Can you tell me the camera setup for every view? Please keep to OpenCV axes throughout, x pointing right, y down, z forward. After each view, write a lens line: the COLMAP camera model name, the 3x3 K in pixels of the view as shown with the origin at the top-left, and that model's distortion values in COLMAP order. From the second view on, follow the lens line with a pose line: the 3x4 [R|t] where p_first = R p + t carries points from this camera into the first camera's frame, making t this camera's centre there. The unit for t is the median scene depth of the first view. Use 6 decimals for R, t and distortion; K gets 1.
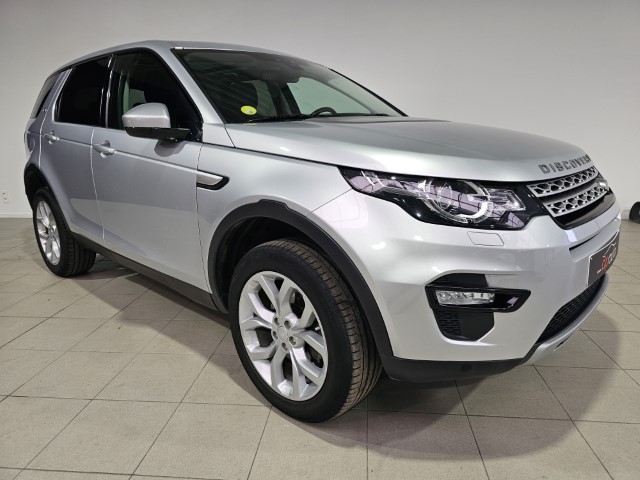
lens RADIAL K [[435.1, 0, 322.0], [0, 435.1, 243.4], [0, 0, 1]] dist [0.043266, -0.001257]
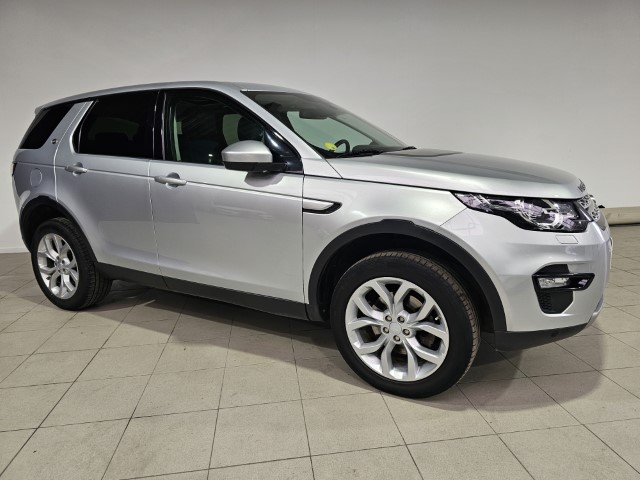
lens RADIAL K [[435.1, 0, 322.0], [0, 435.1, 243.4], [0, 0, 1]] dist [0.043266, -0.001257]
pose [[0.969857, -0.057366, 0.236827, -0.531103], [0.067793, 0.997046, -0.036116, 0.000771], [-0.234055, 0.051082, 0.970880, -0.143782]]
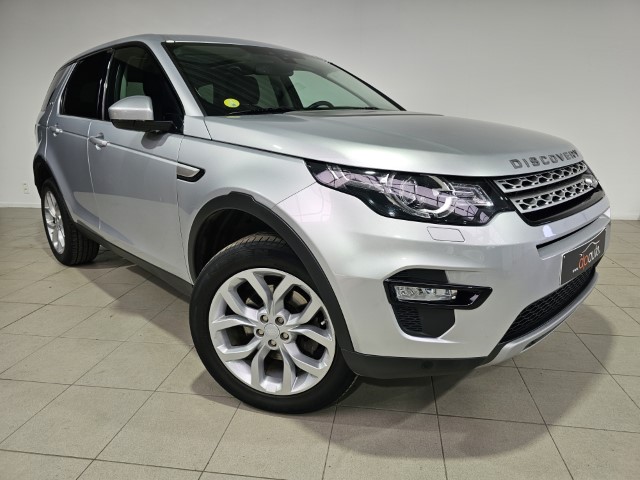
lens RADIAL K [[437.0, 0, 320.0], [0, 437.0, 240.0], [0, 0, 1]] dist [0.045707, -0.003563]
pose [[0.998326, 0.018032, -0.054963, 0.105582], [-0.017804, 0.999831, 0.004647, 0.001941], [0.055038, -0.003661, 0.998478, 0.001450]]
